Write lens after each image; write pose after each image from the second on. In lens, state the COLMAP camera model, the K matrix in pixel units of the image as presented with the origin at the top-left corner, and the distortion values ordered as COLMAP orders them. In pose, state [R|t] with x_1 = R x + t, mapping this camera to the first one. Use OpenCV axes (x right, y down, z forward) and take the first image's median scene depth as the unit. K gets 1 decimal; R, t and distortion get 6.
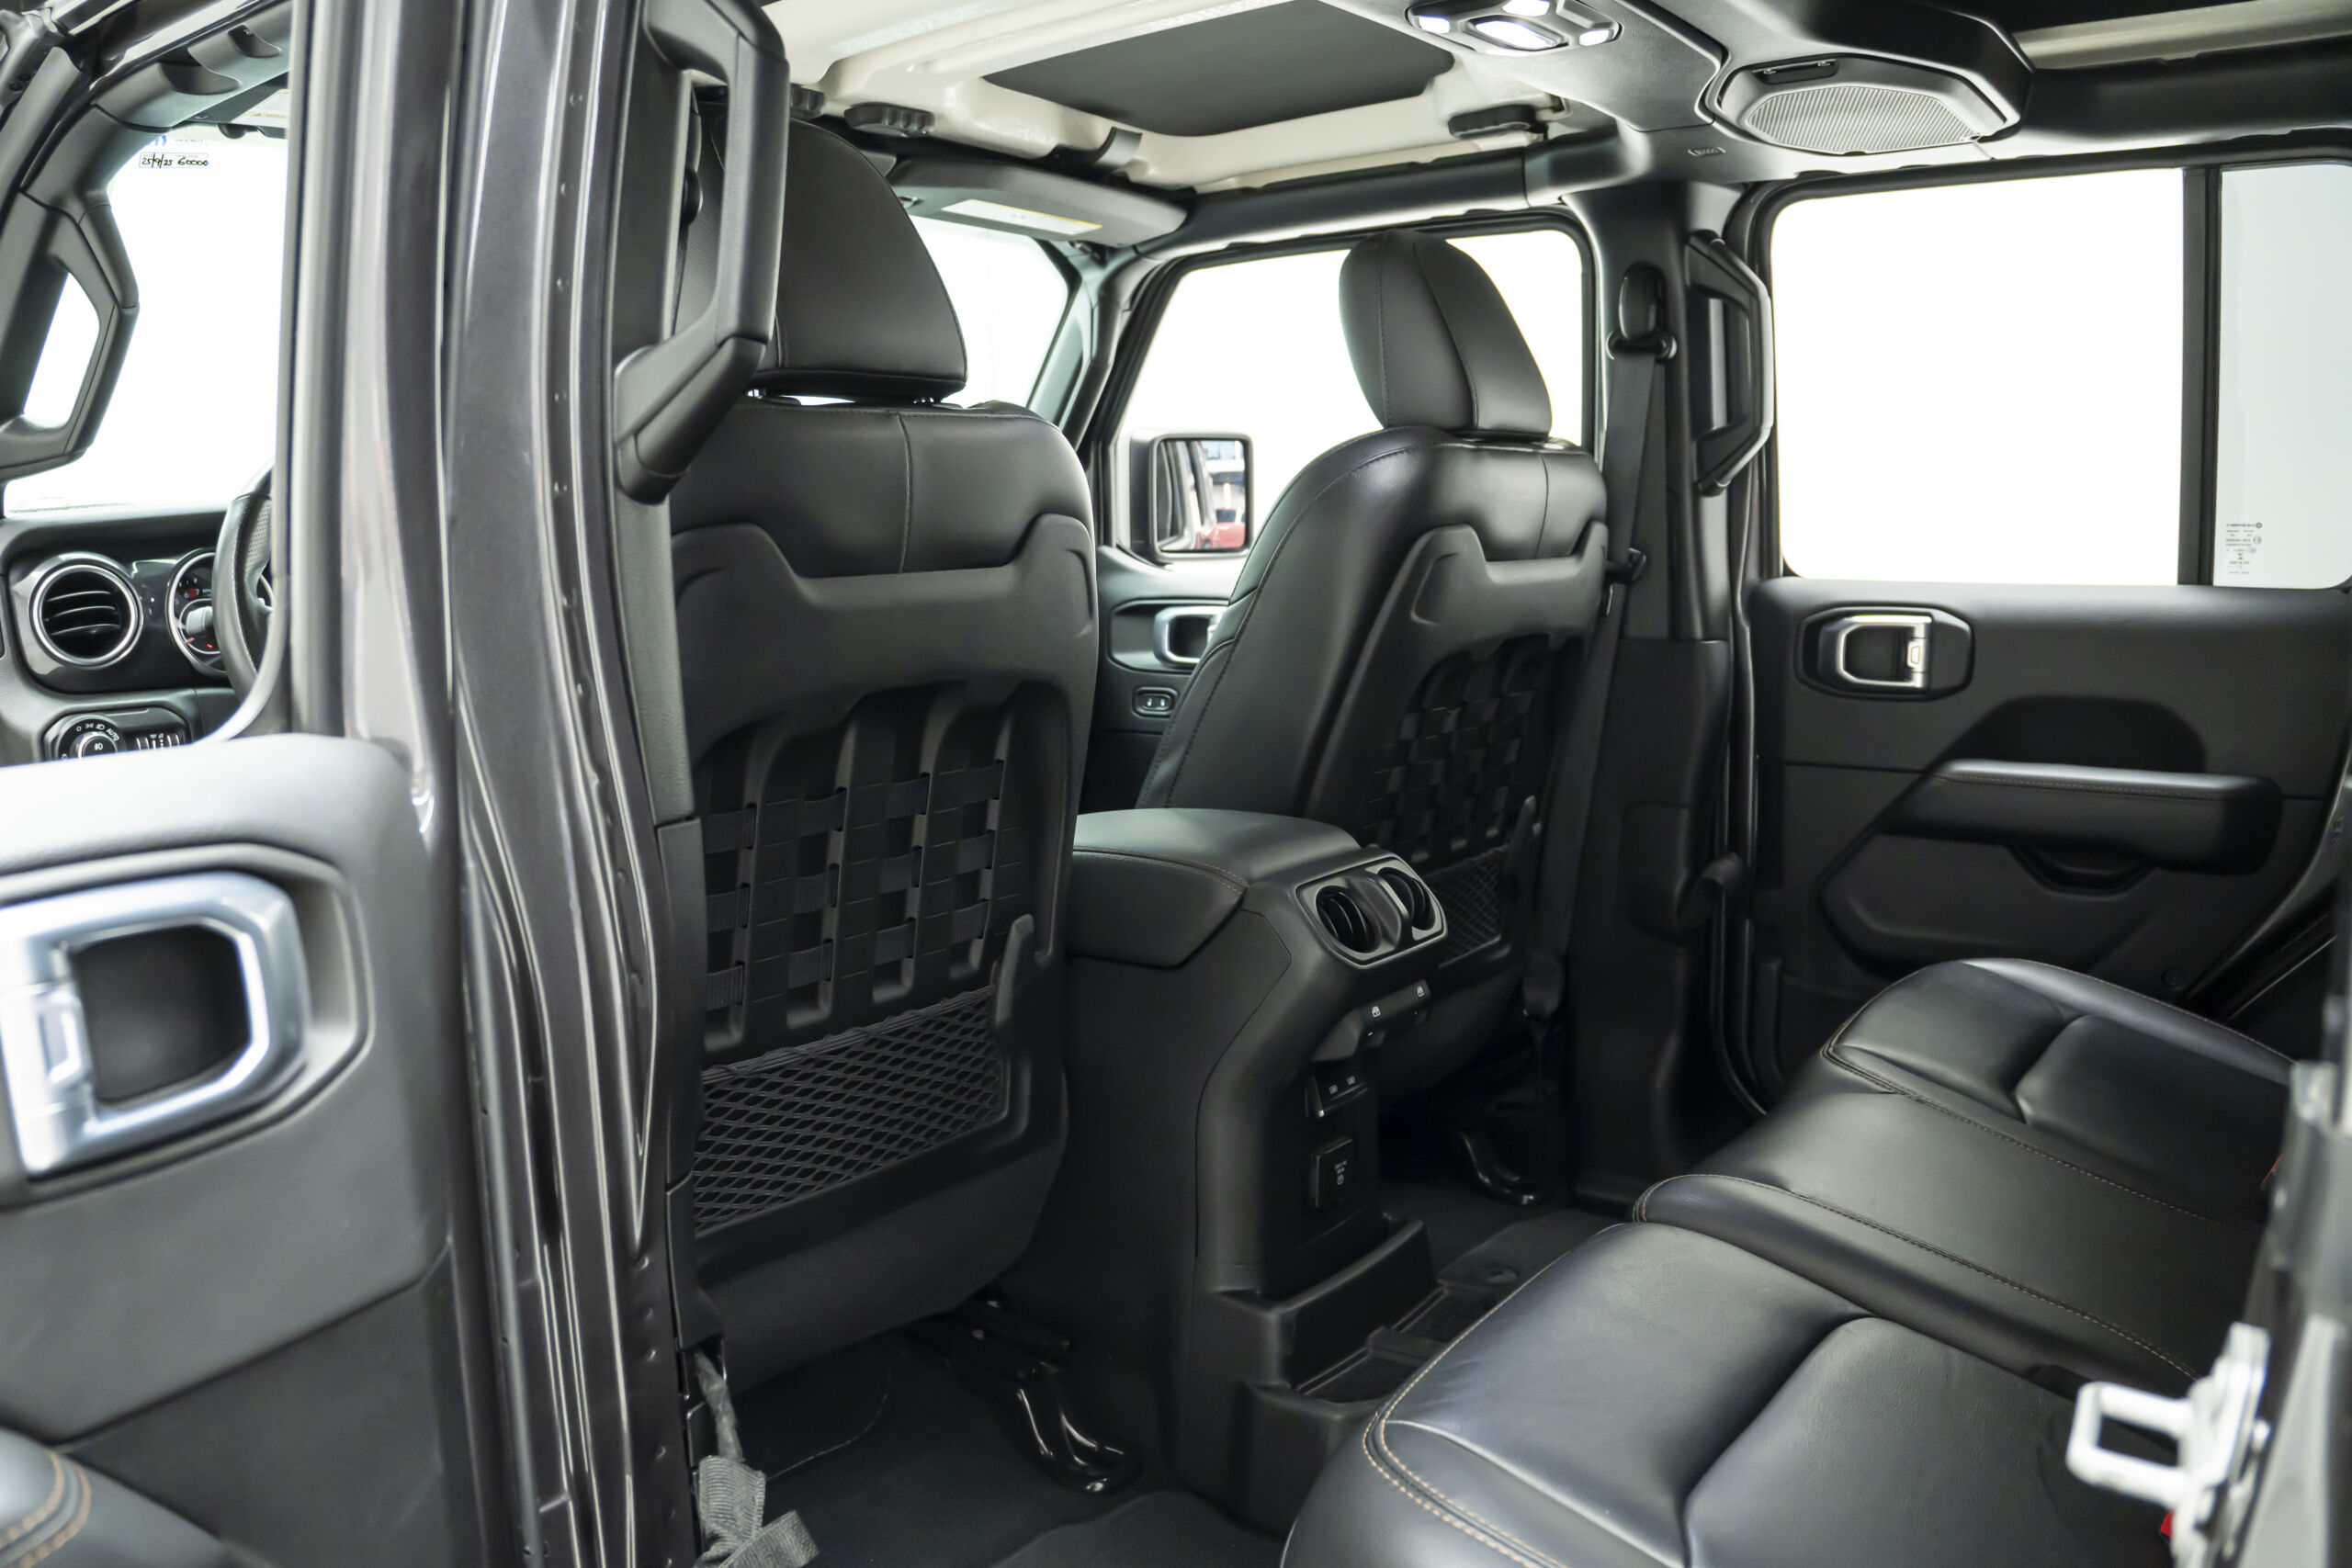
lens RADIAL K [[1878.5, 0, 1159.8], [0, 1878.5, 788.3], [0, 0, 1]] dist [-0.207193, 0.116348]
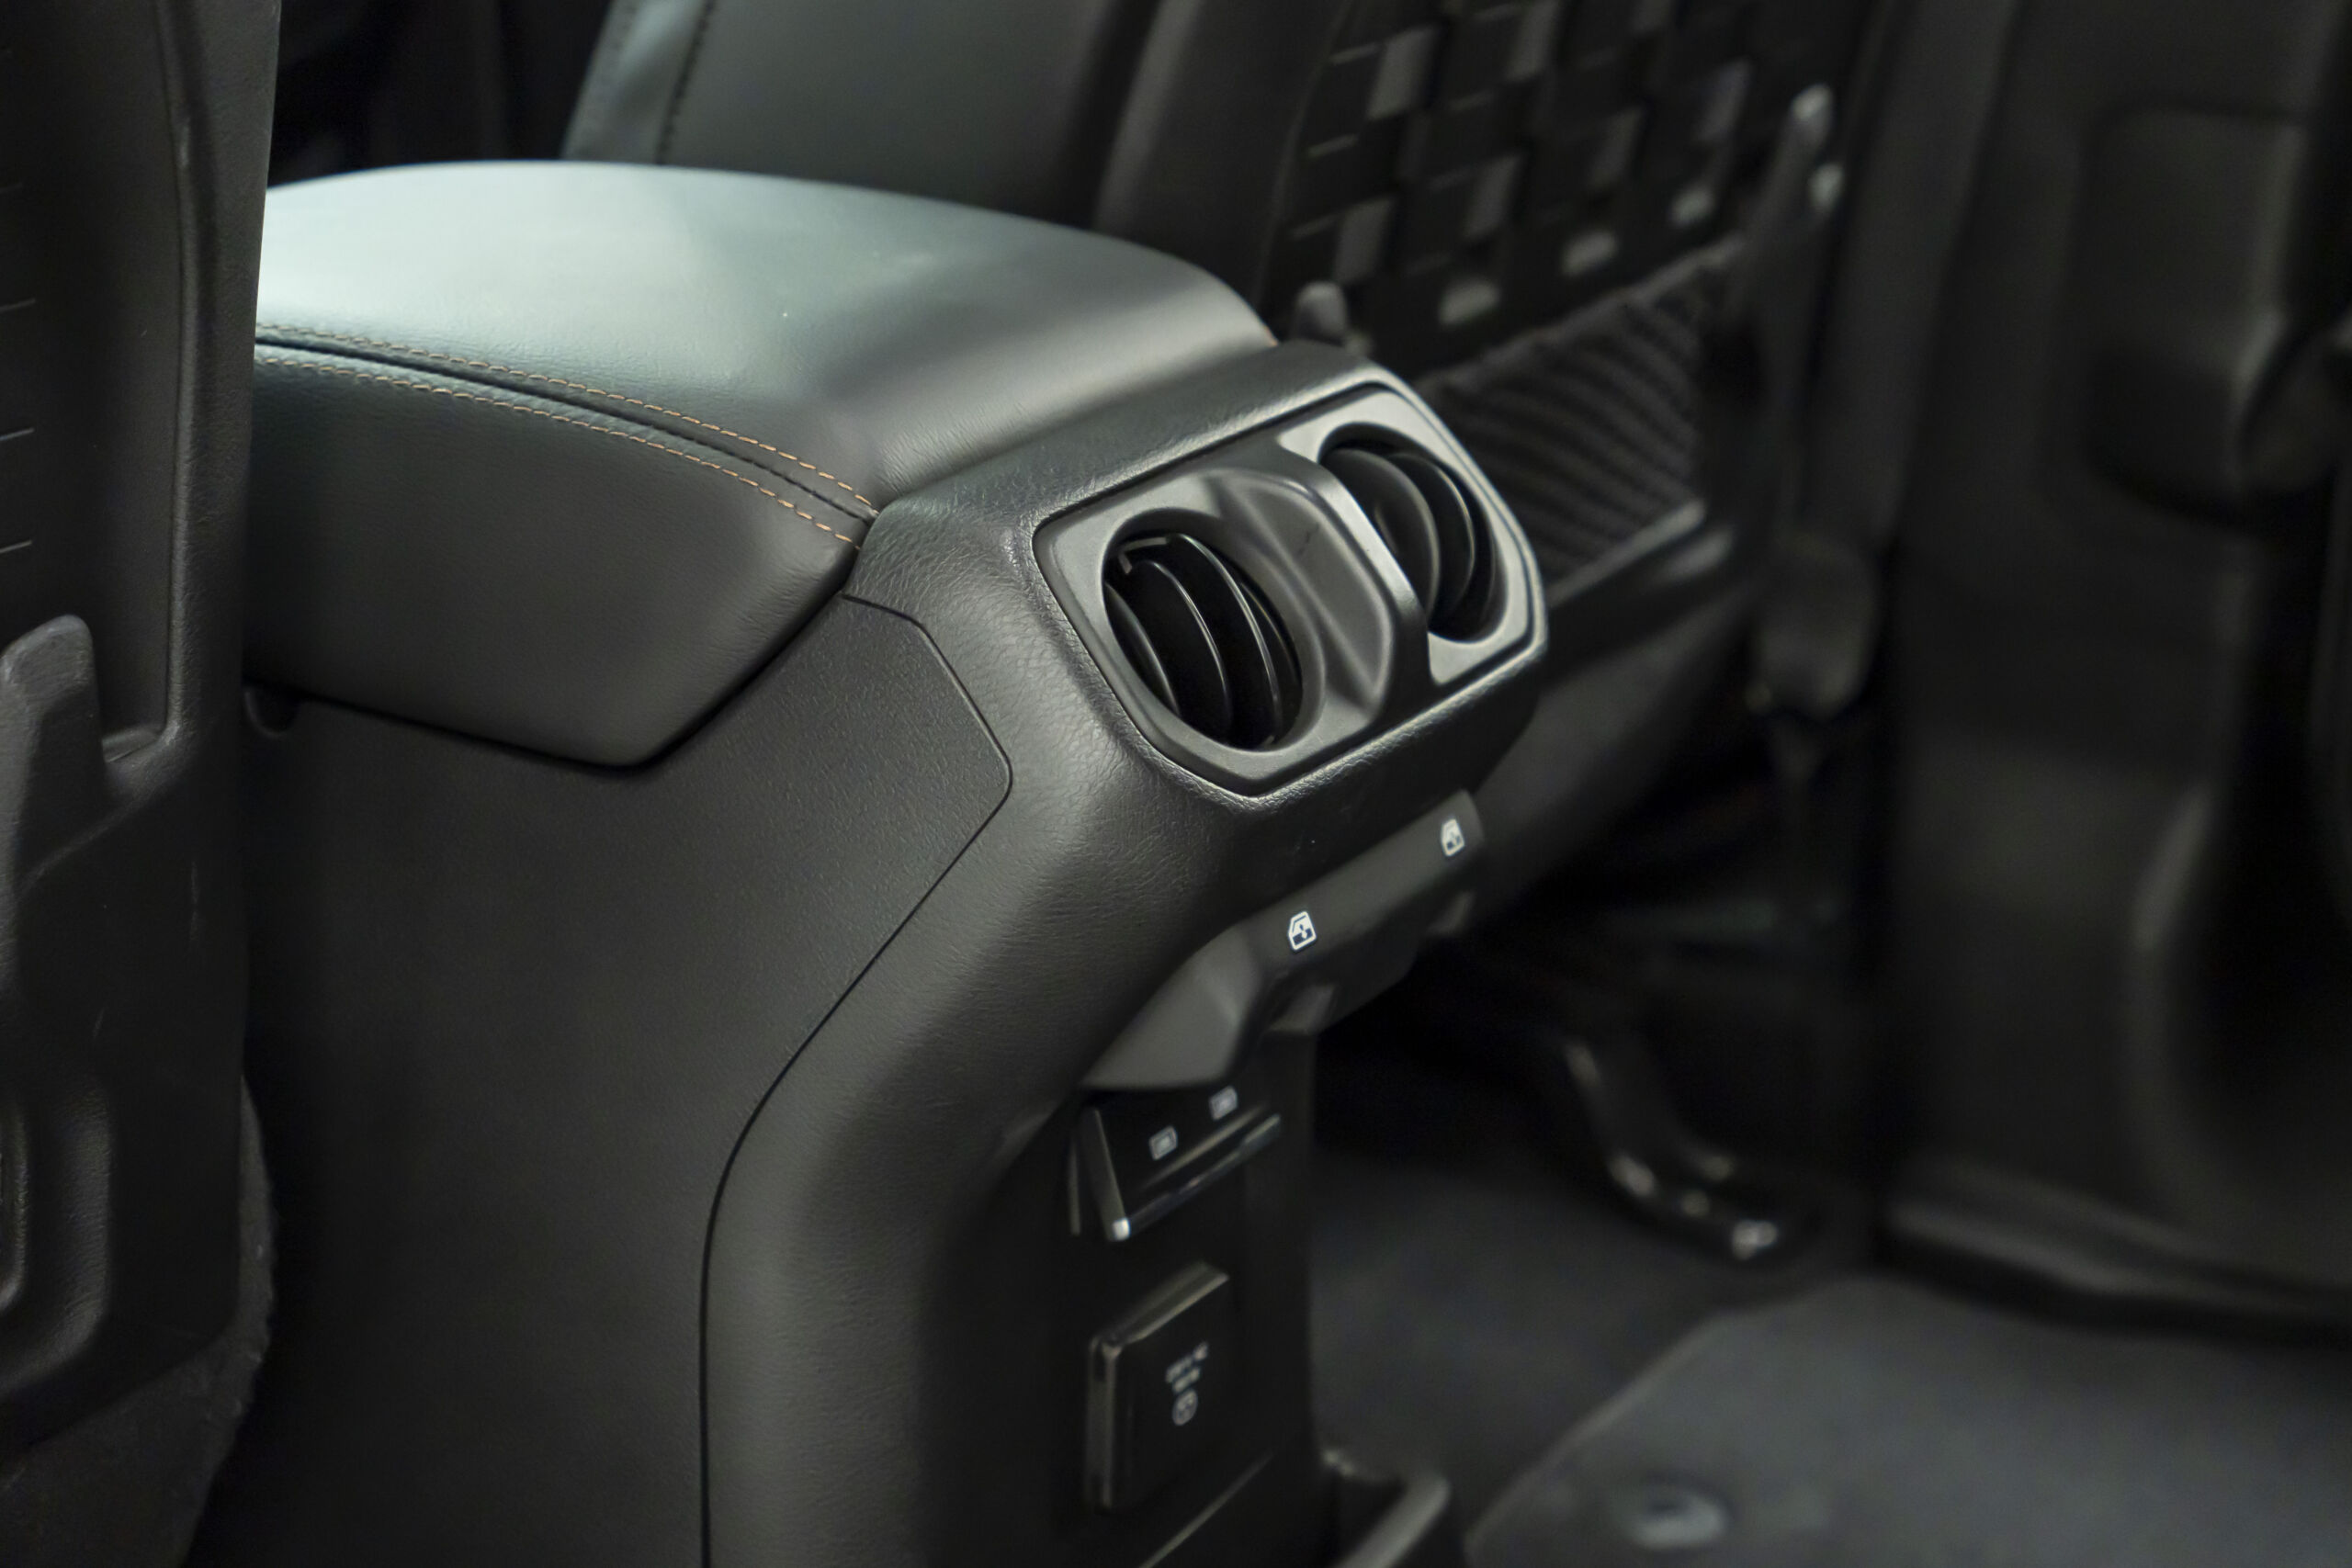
lens RADIAL K [[4190.9, 0, 1216.4], [0, 4190.9, 782.3], [0, 0, 1]] dist [0.292830, 0.048007]
pose [[0.997073, 0.003398, 0.076379, 0.049979], [-0.019312, 0.977807, 0.208615, -0.043397], [-0.073975, -0.209479, 0.975011, 0.343610]]
